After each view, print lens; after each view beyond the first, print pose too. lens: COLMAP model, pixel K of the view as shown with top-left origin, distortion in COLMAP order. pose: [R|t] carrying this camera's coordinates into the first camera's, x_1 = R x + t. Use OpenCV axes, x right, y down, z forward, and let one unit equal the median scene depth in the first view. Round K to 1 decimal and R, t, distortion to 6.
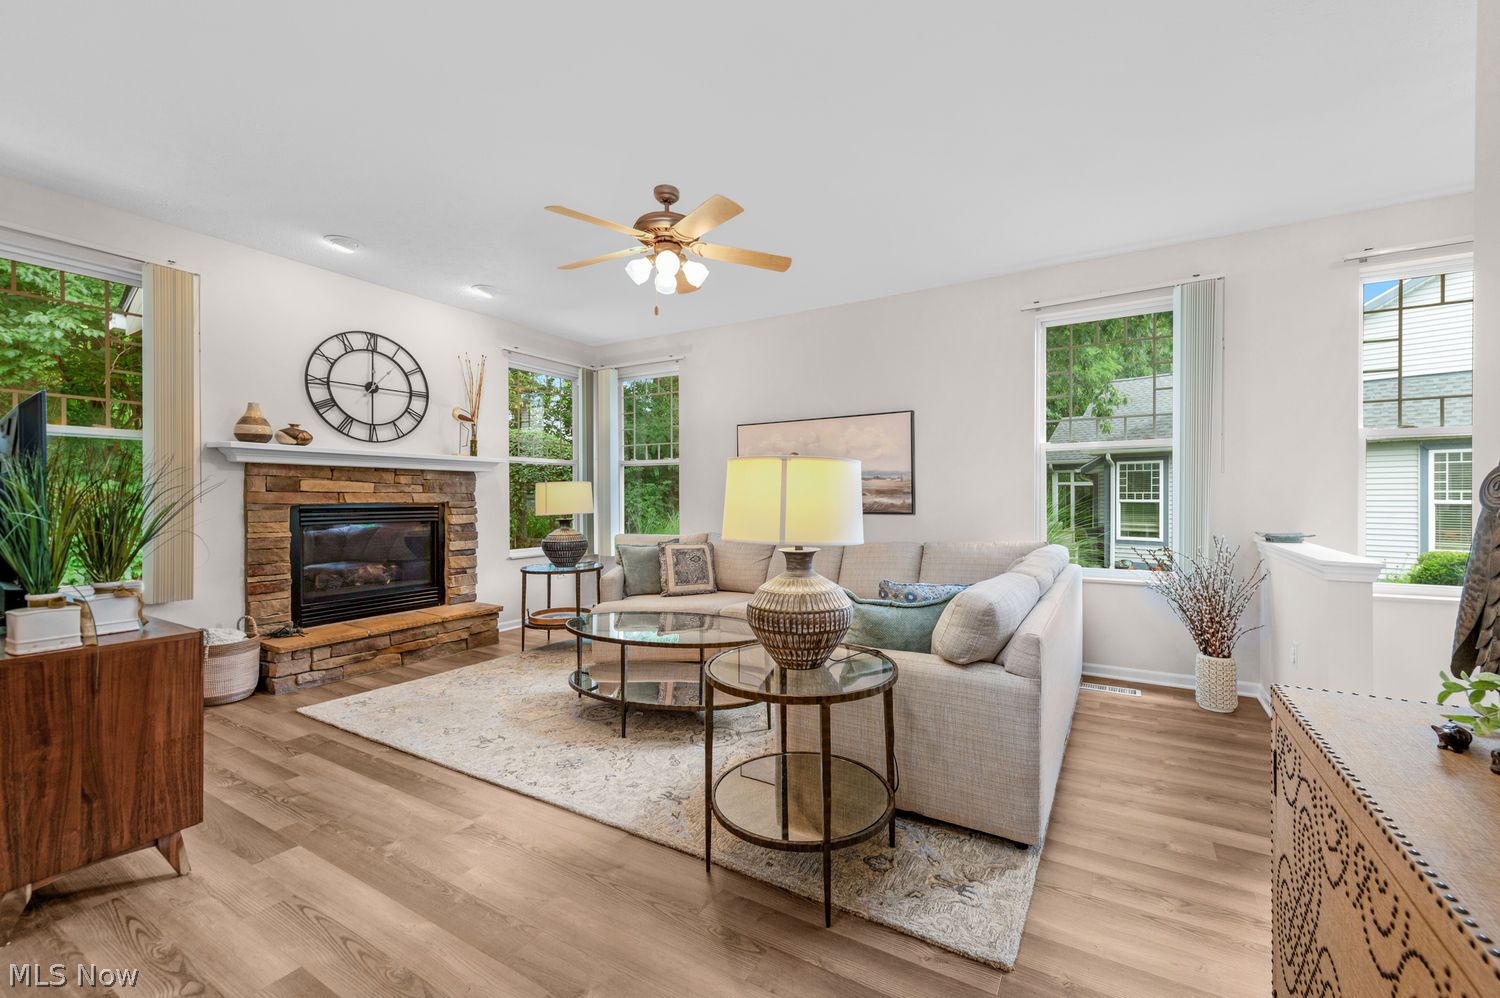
lens RADIAL K [[597.5, 0, 821.7], [0, 597.5, 499.4], [0, 0, 1]] dist [0.009626, -0.001176]
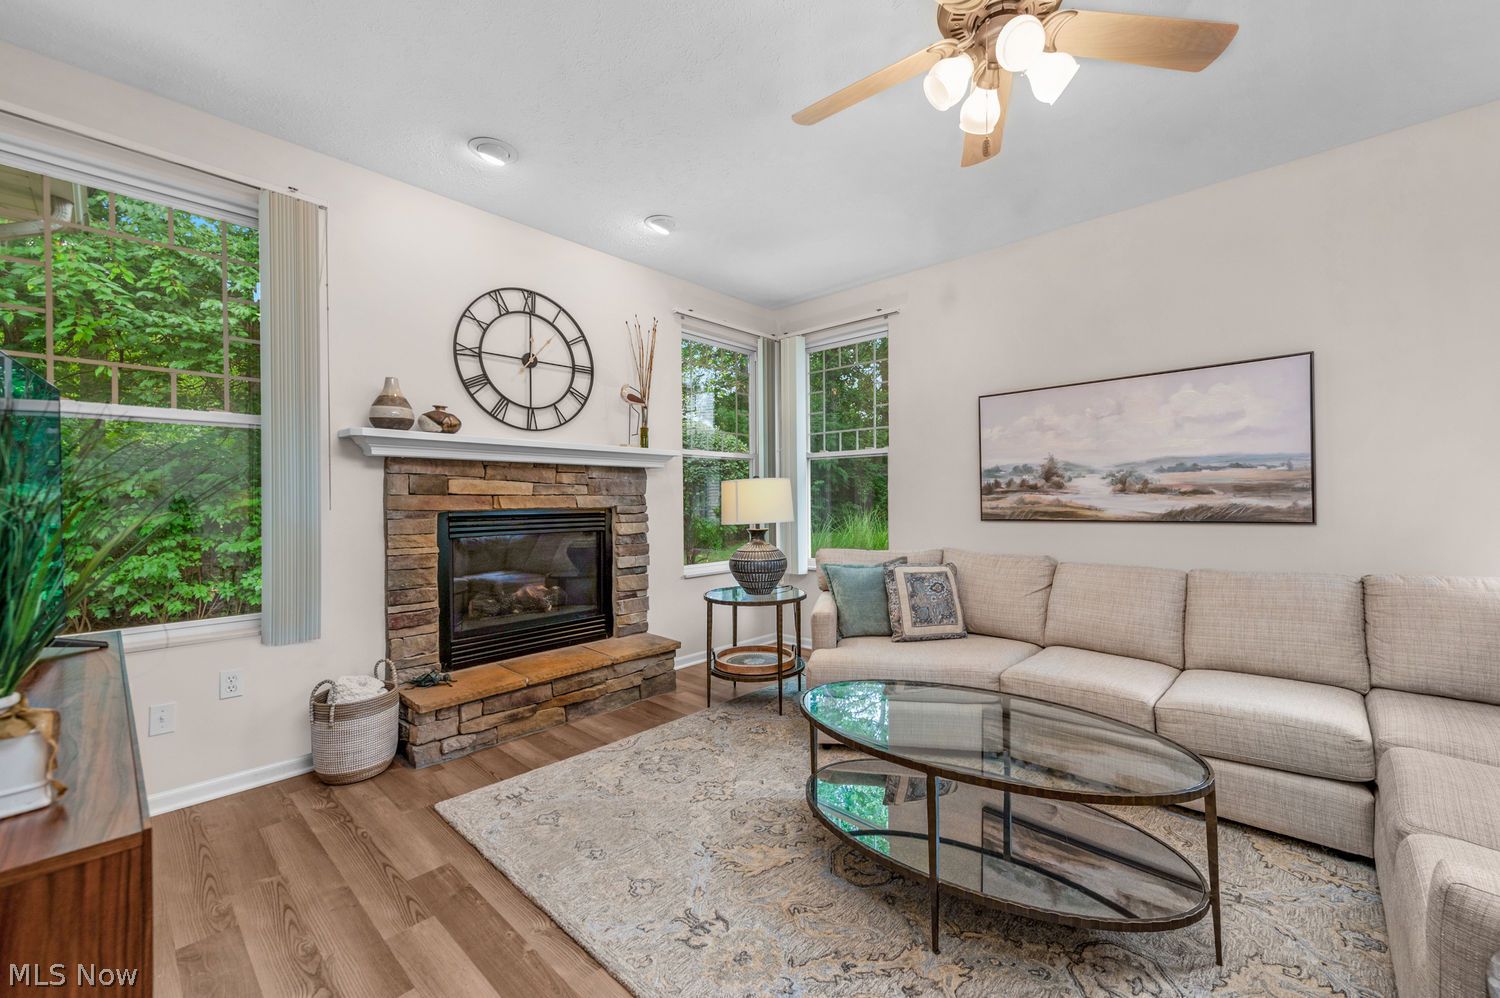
lens RADIAL K [[597.5, 0, 806.8], [0, 597.5, 500.7], [0, 0, 1]] dist [0.009626, -0.001176]
pose [[0.975331, -0.004795, -0.220696, -0.230792], [0.005103, 0.999987, 0.000823, -0.002975], [0.220689, -0.001929, 0.975342, 0.325496]]
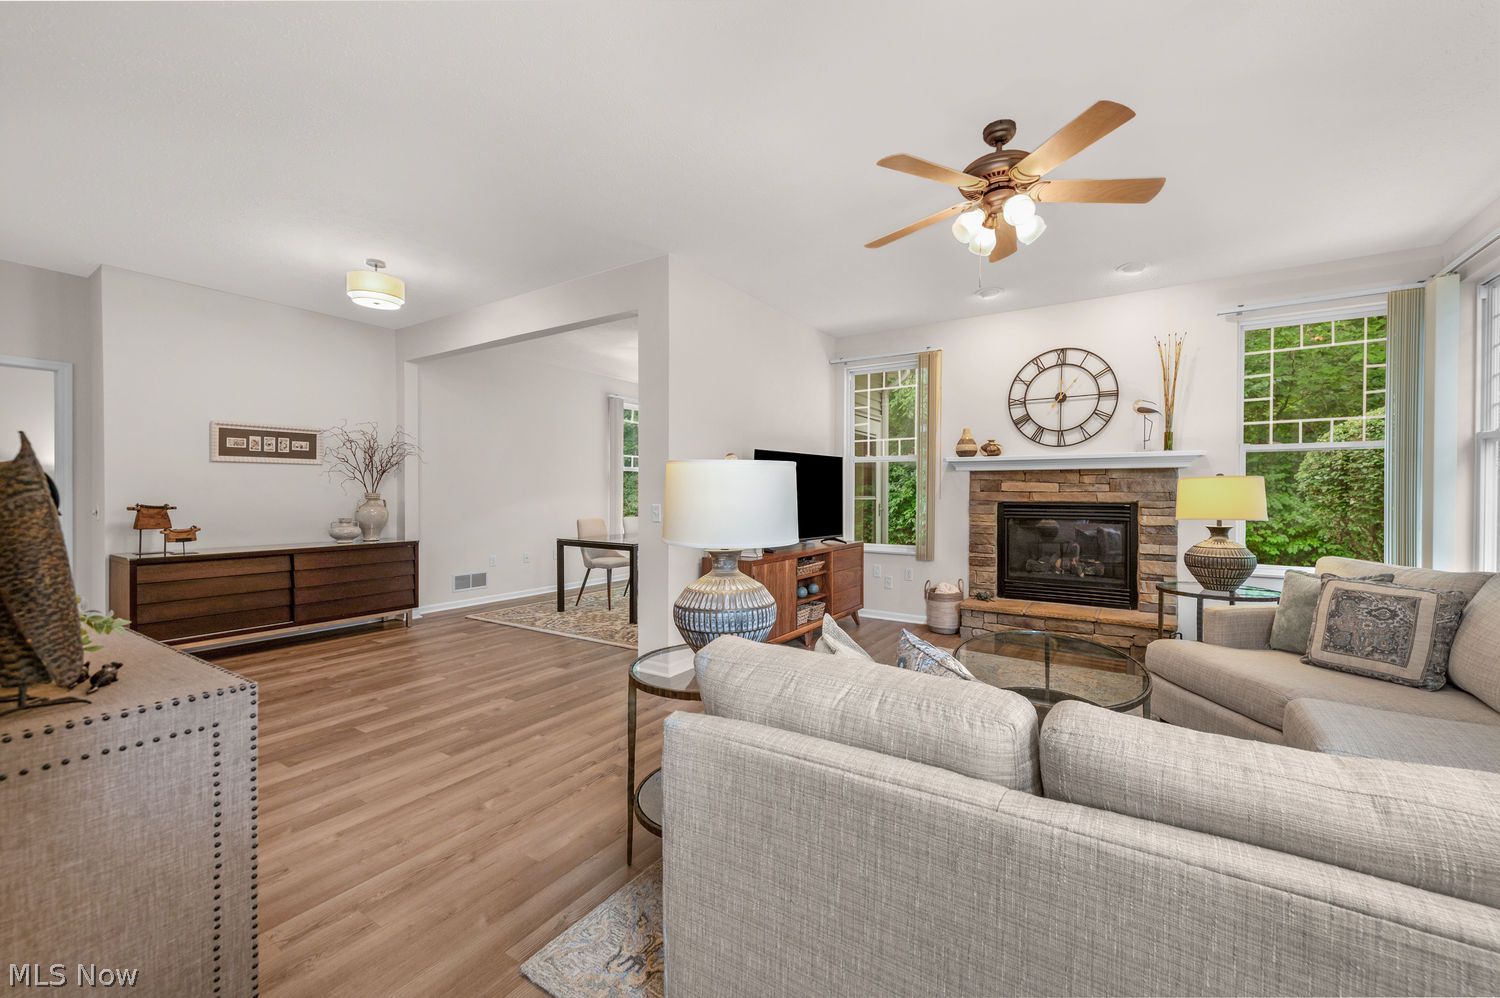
lens RADIAL K [[597.5, 0, 736.3], [0, 597.5, 504.9], [0, 0, 1]] dist [0.009626, -0.001176]
pose [[-0.133511, 0.016457, -0.990911, 0.445285], [-0.008164, 0.999810, 0.017705, -0.002111], [0.991014, 0.010454, -0.133351, 0.561847]]
